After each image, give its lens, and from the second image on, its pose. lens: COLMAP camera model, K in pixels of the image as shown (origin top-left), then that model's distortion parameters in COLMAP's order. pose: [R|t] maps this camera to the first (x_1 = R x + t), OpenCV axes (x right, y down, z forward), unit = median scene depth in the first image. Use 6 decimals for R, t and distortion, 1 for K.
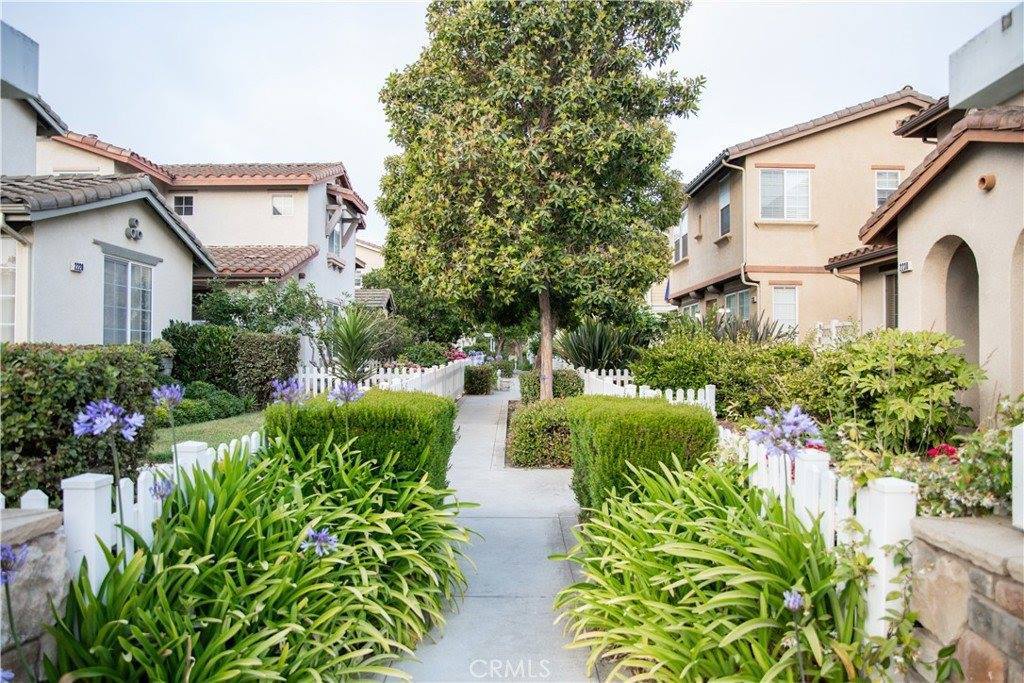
lens RADIAL K [[730.5, 0, 512.0], [0, 730.5, 341.5], [0, 0, 1]] dist [-0.000037, -0.000050]
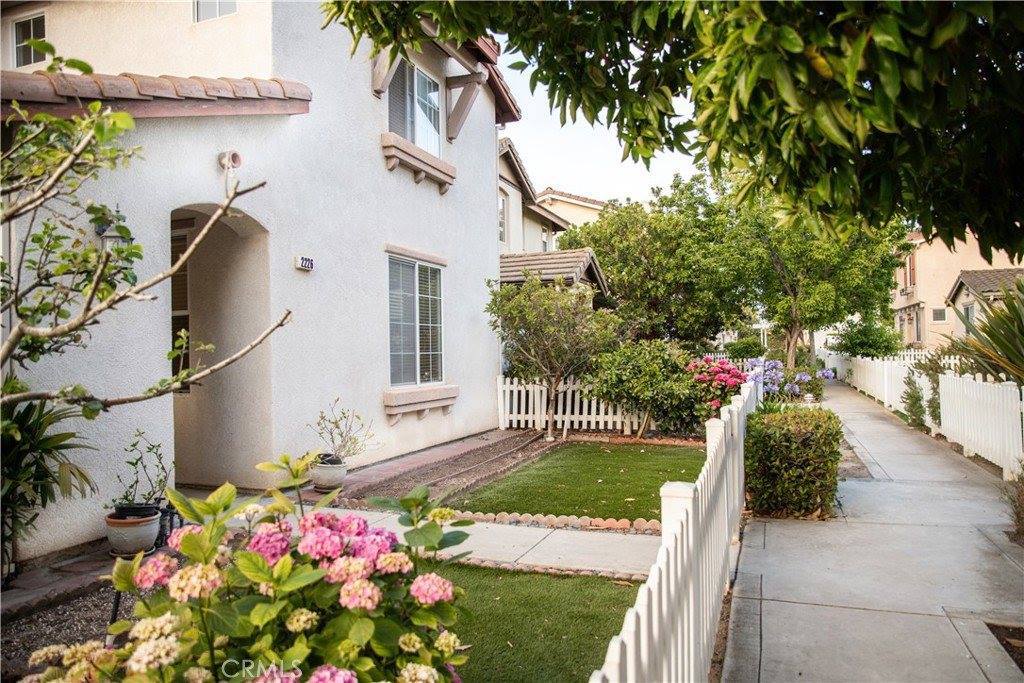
lens RADIAL K [[704.9, 0, 513.2], [0, 704.9, 342.5], [0, 0, 1]] dist [-0.105269, 0.073969]
pose [[0.935887, -0.029839, -0.351033, -0.037384], [0.032222, 0.999480, 0.000946, -0.001168], [0.350822, -0.012196, 0.936363, 0.506381]]
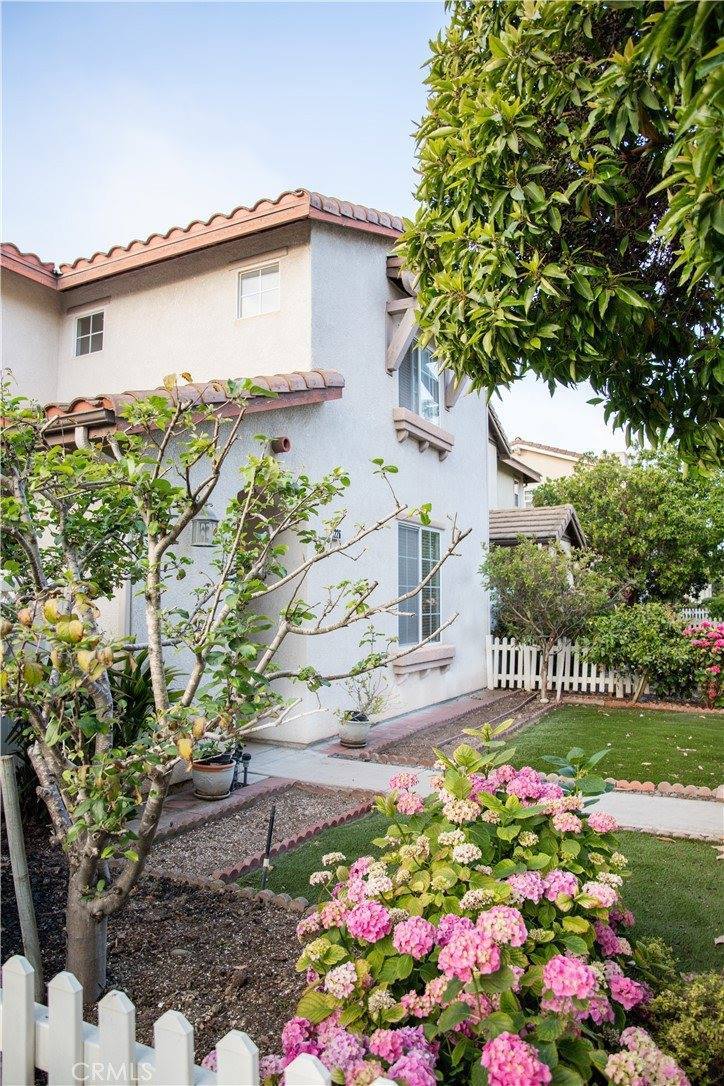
lens RADIAL K [[747.5, 0, 357.5], [0, 747.5, 540.7], [0, 0, 1]] dist [-0.105269, 0.073969]
pose [[0.881530, -0.045301, -0.469950, -0.049911], [0.015764, 0.997655, -0.066598, -0.009918], [0.471865, 0.051299, 0.880177, 0.460056]]
